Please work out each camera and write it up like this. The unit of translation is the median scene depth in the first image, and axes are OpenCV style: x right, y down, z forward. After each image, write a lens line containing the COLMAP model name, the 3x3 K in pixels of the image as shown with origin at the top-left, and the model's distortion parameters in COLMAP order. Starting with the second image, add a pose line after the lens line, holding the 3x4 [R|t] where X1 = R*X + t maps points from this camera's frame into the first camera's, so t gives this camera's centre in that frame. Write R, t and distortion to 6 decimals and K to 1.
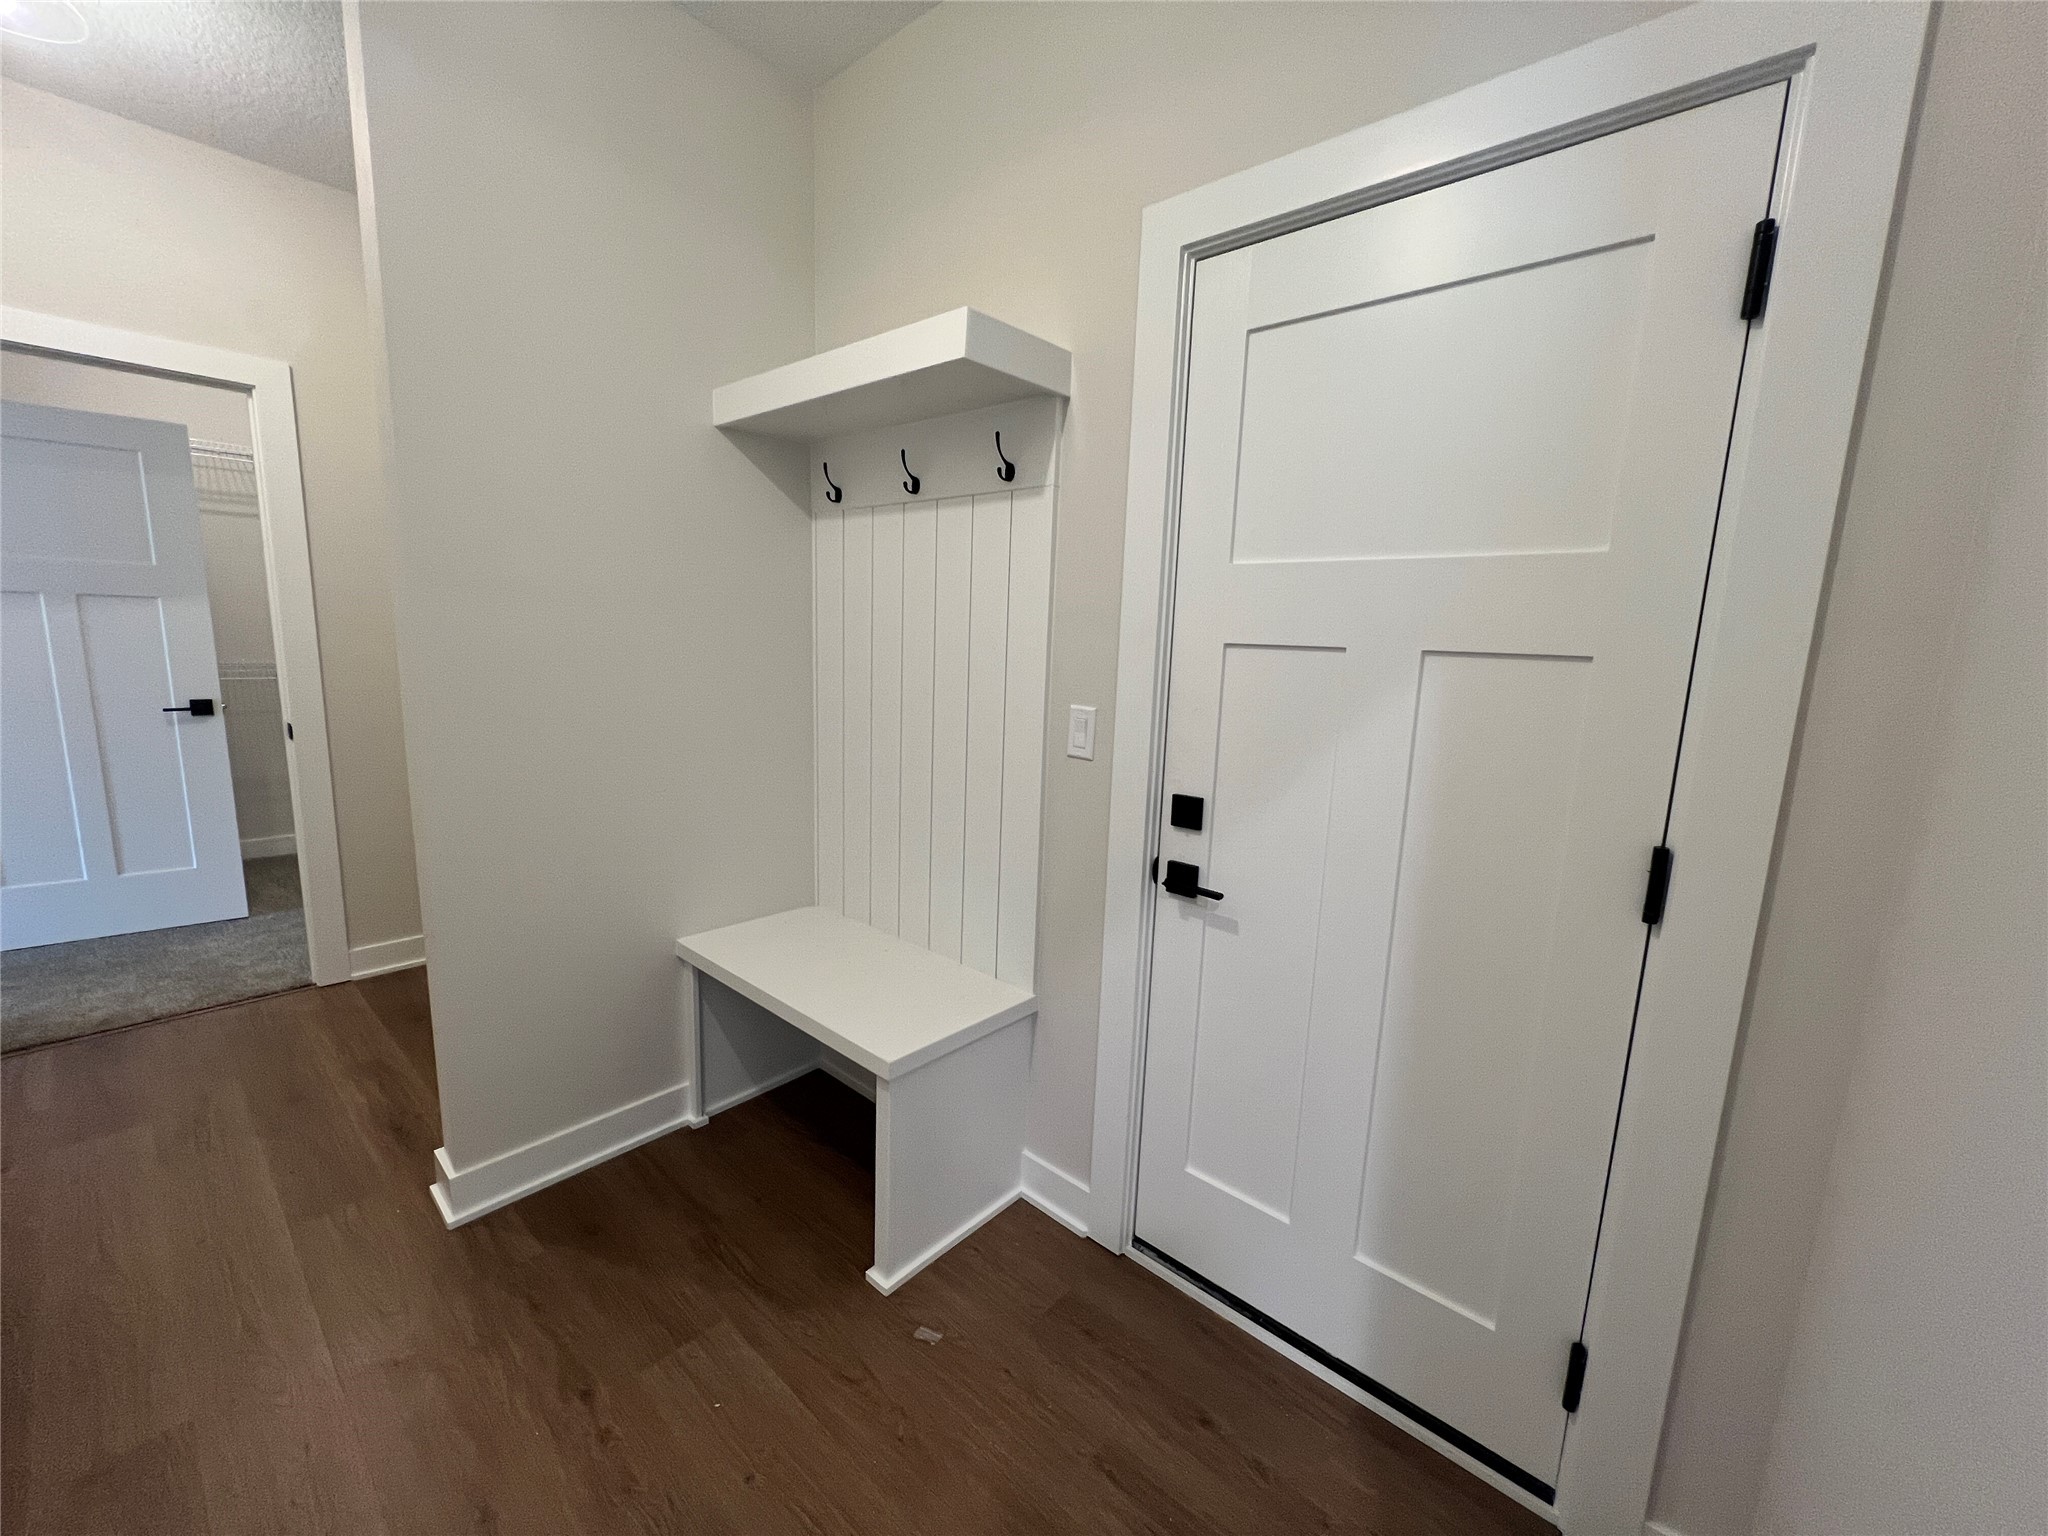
lens RADIAL K [[823.8, 0, 1021.7], [0, 823.8, 767.3], [0, 0, 1]] dist [-0.003009, 0.000655]
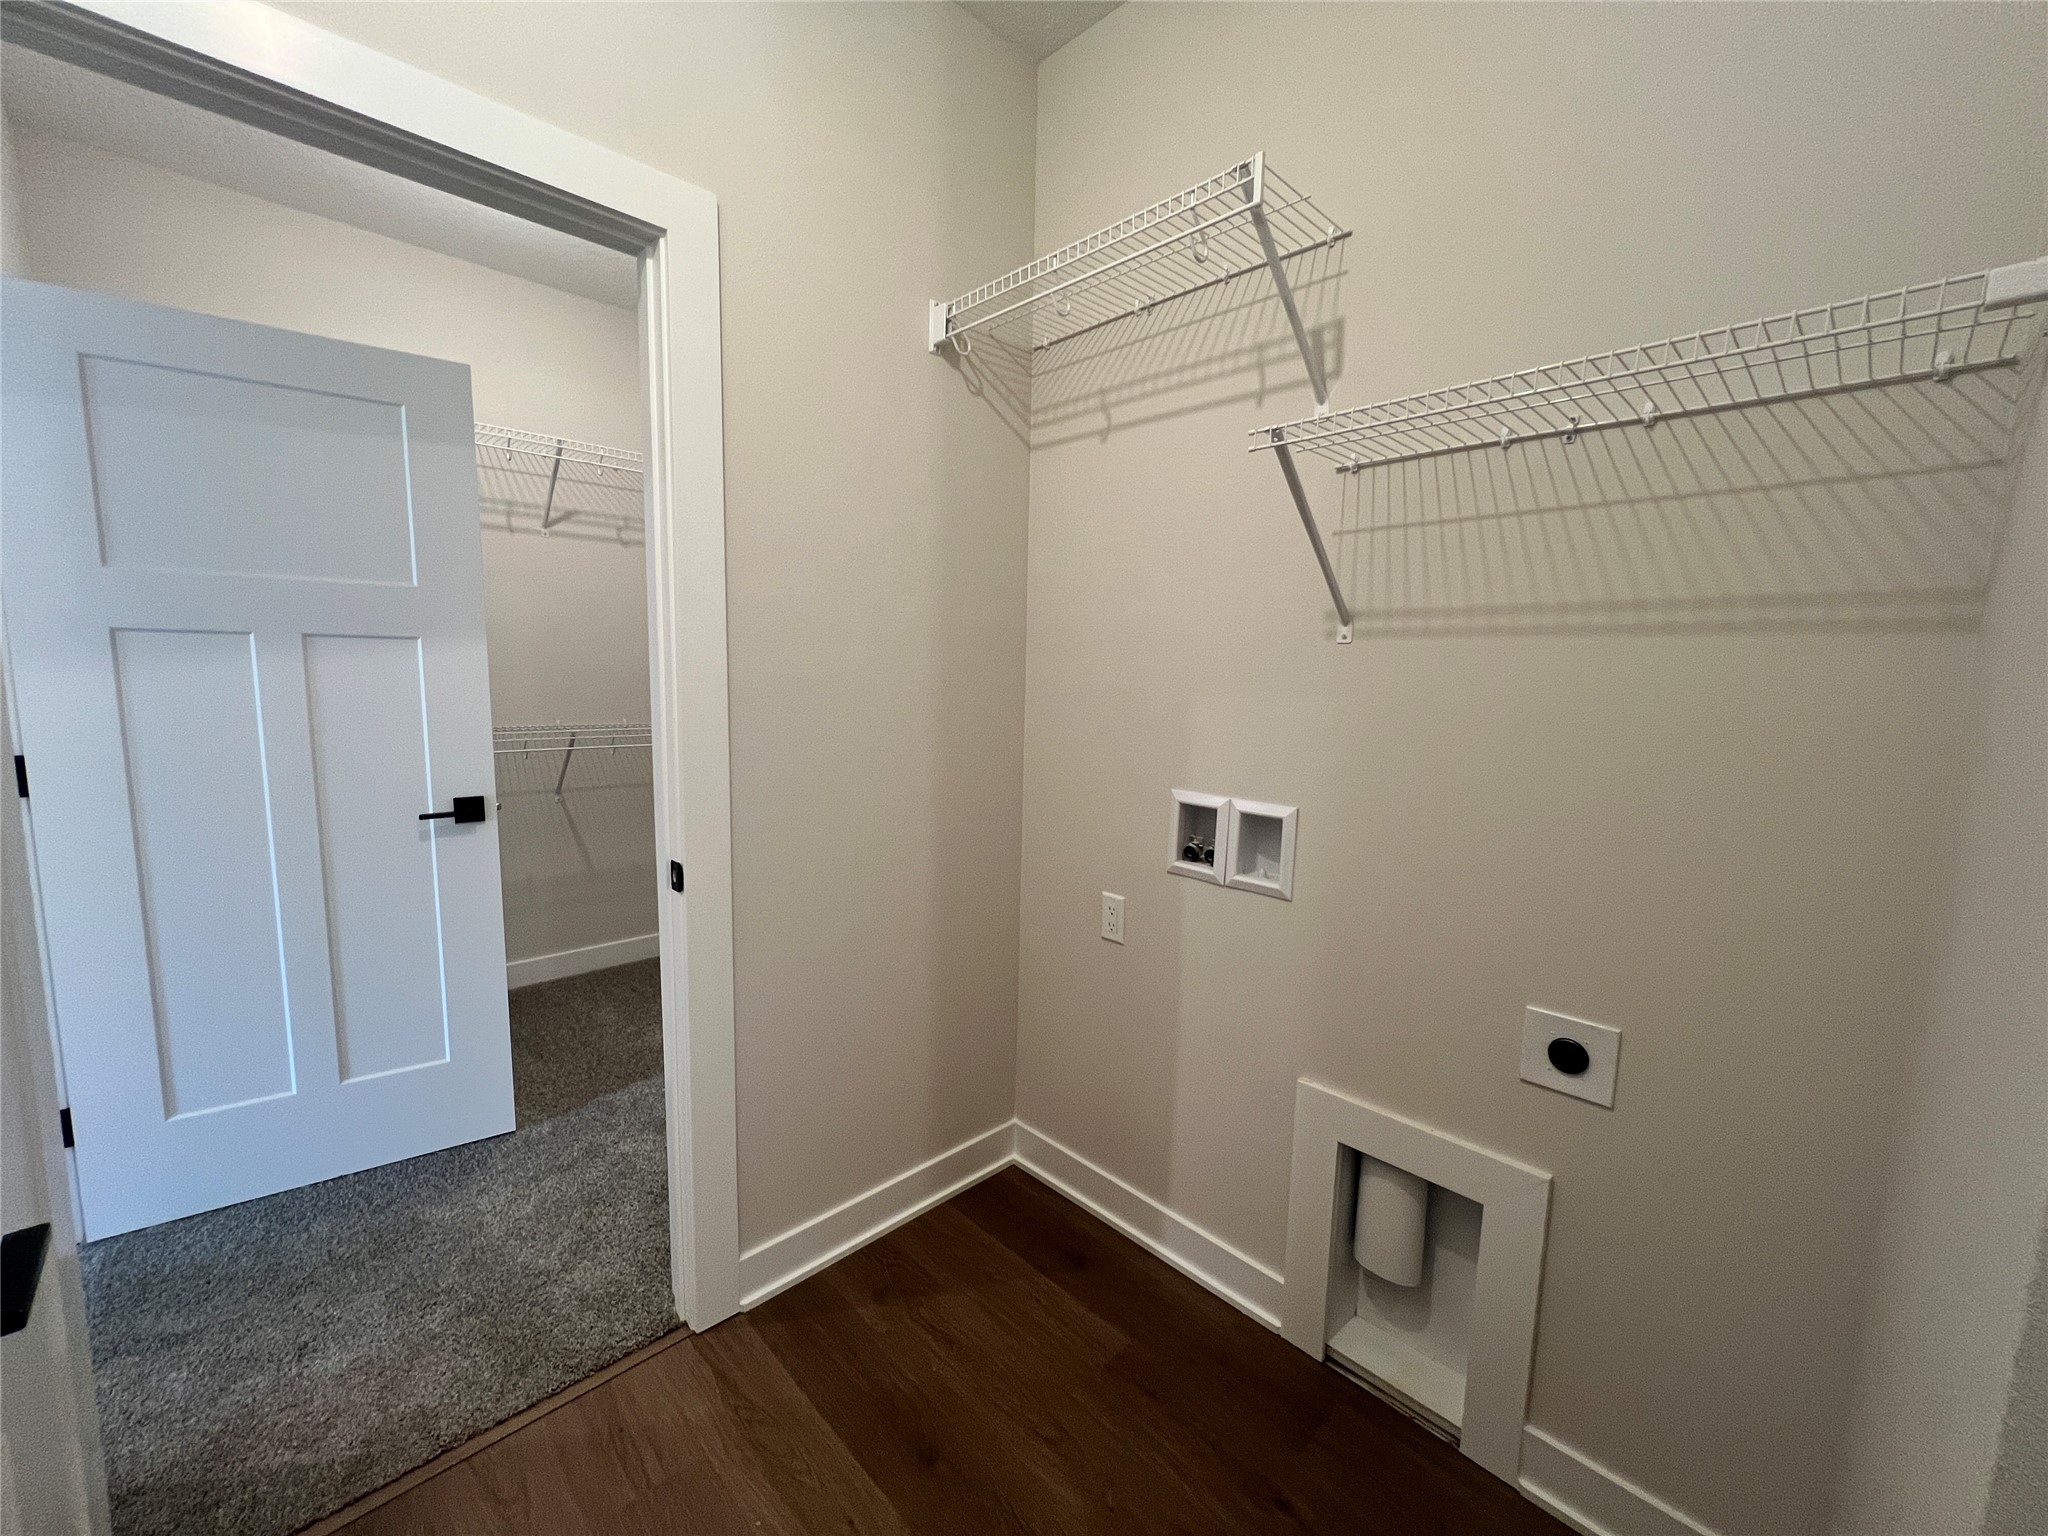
lens RADIAL K [[823.8, 0, 1044.1], [0, 823.8, 773.2], [0, 0, 1]] dist [-0.003009, 0.000655]
pose [[0.997885, -0.002017, -0.064974, -0.536145], [-0.000569, 0.999209, -0.039756, -0.079536], [0.065002, 0.039709, 0.997095, 0.411249]]
